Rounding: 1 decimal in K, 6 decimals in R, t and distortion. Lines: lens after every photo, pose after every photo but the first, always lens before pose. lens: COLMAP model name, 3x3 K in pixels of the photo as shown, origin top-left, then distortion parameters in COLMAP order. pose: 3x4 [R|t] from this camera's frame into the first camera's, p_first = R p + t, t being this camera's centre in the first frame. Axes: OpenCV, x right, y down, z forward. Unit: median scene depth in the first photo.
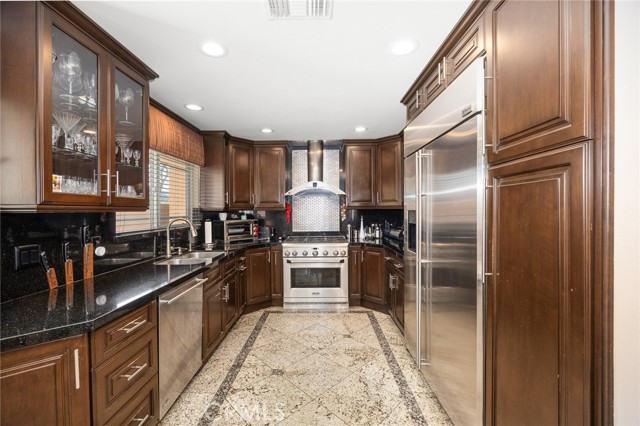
lens RADIAL K [[266.7, 0, 321.3], [0, 266.7, 214.5], [0, 0, 1]] dist [-0.000304, 0.000096]
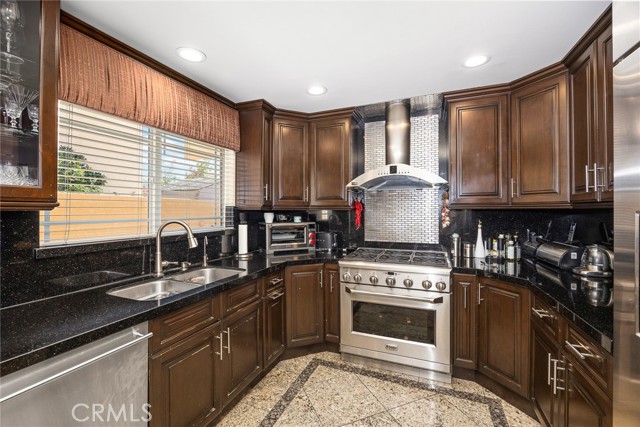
lens RADIAL K [[271.0, 0, 322.5], [0, 271.0, 211.8], [0, 0, 1]] dist [-0.009979, 0.000393]
pose [[0.927443, 0.006920, -0.373901, 0.062100], [-0.010734, 0.999909, -0.008120, -0.005149], [0.373811, 0.011545, 0.927433, 0.369730]]
